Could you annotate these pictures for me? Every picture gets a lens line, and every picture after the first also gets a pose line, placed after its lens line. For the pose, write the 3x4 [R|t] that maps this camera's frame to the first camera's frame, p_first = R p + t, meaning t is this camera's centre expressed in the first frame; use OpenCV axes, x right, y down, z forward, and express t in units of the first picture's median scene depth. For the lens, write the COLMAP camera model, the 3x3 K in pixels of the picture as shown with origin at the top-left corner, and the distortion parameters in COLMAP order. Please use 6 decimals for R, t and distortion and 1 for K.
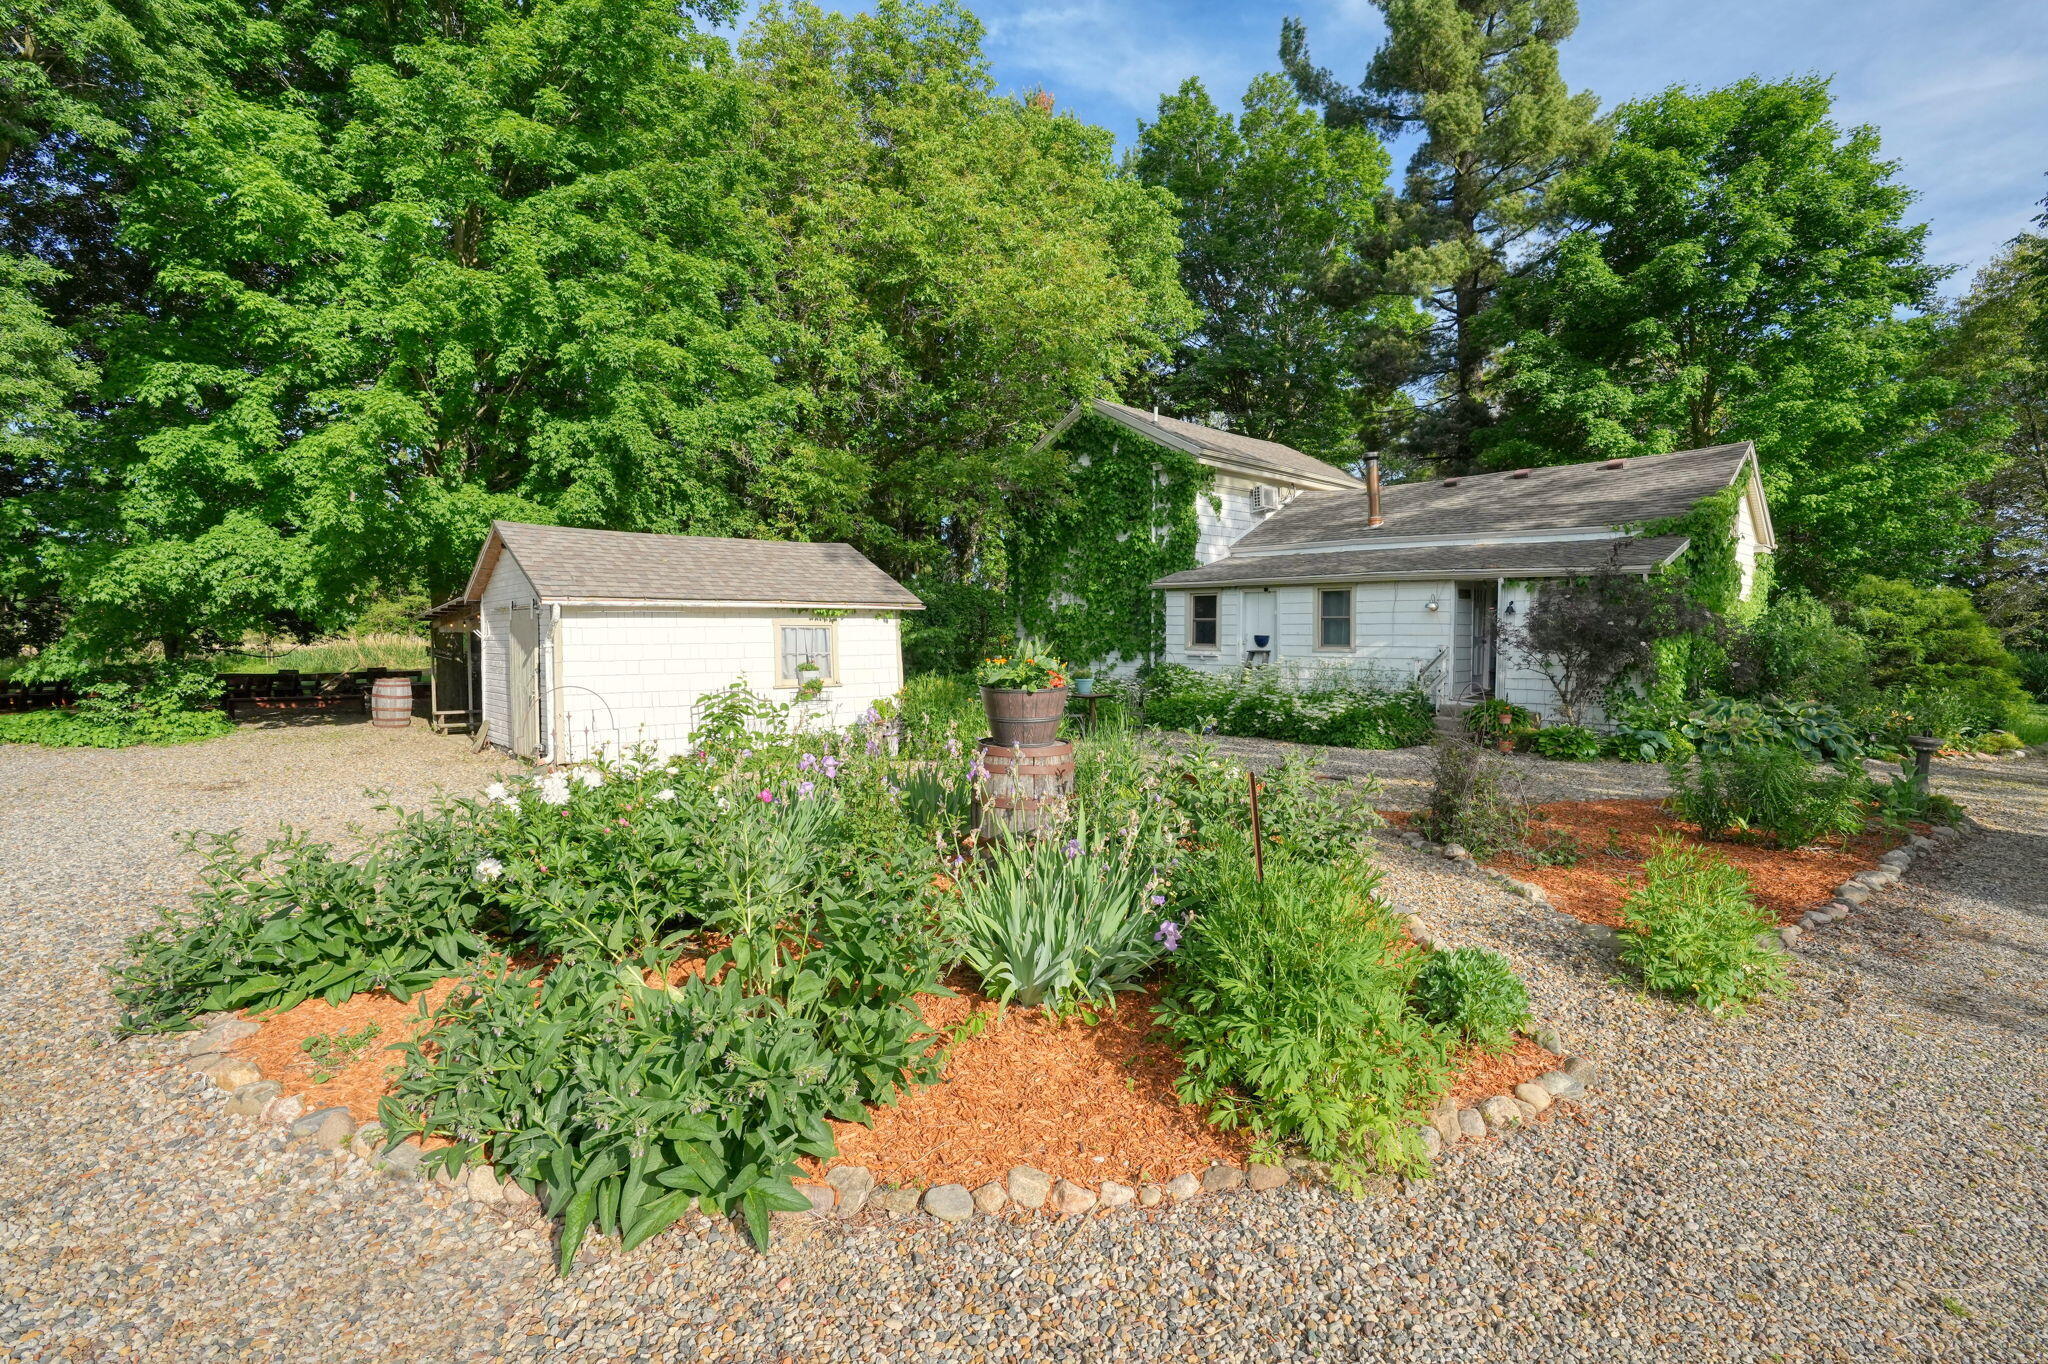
lens RADIAL K [[771.3, 0, 1054.0], [0, 771.3, 678.5], [0, 0, 1]] dist [-0.022946, -0.000007]
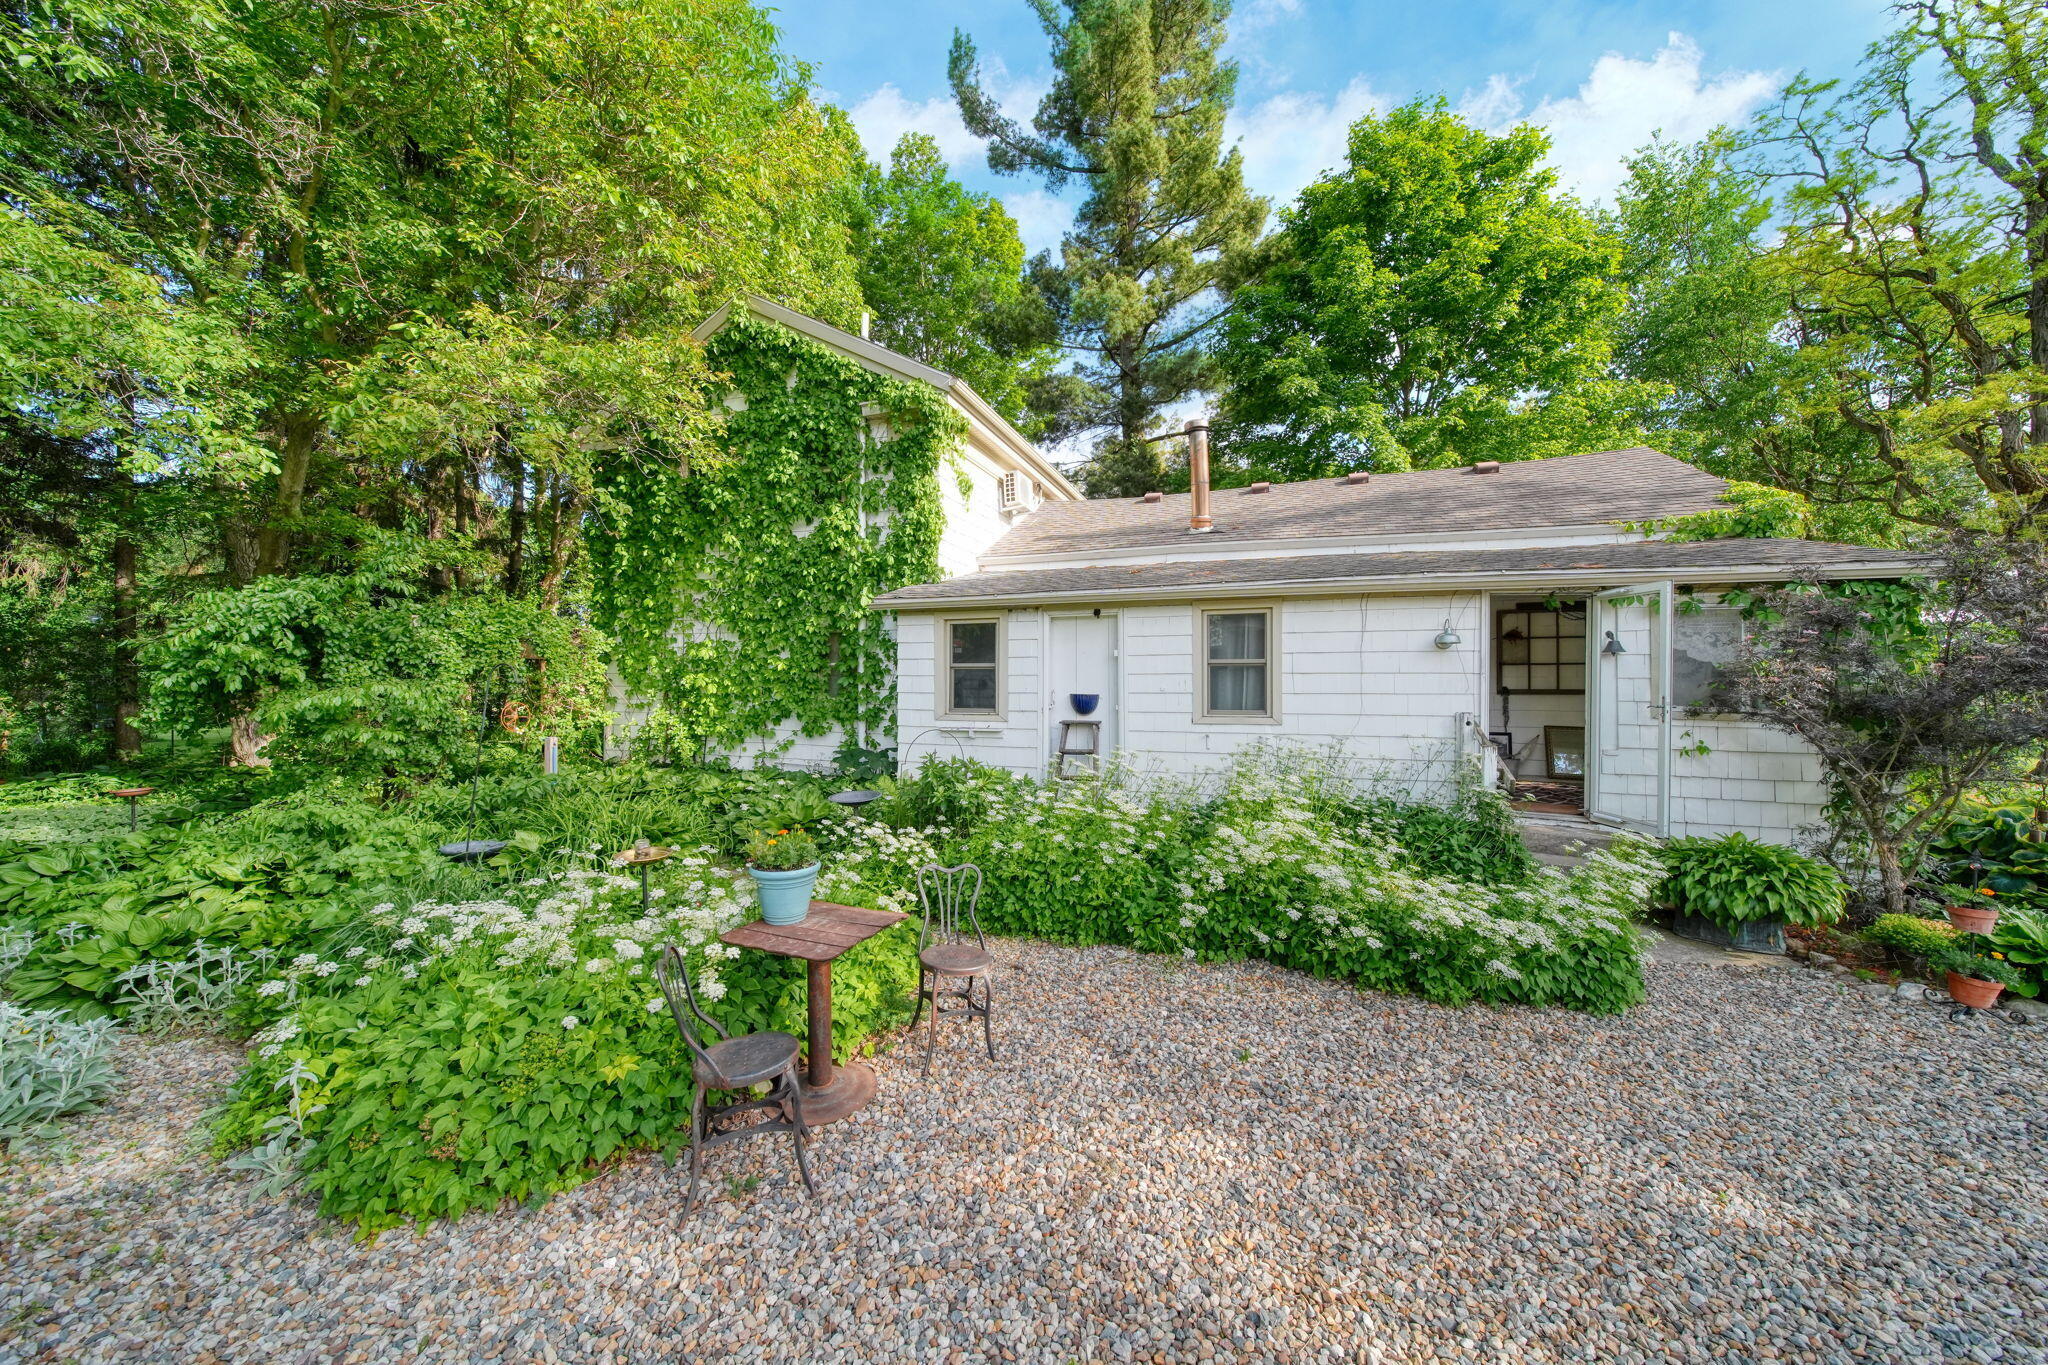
lens RADIAL K [[771.3, 0, 1054.0], [0, 771.3, 679.0], [0, 0, 1]] dist [-0.022946, -0.000007]
pose [[0.899860, -0.002176, 0.436173, 0.002784], [0.030541, 0.997848, -0.058030, -0.028856], [-0.435108, 0.065540, 0.897990, 0.418074]]
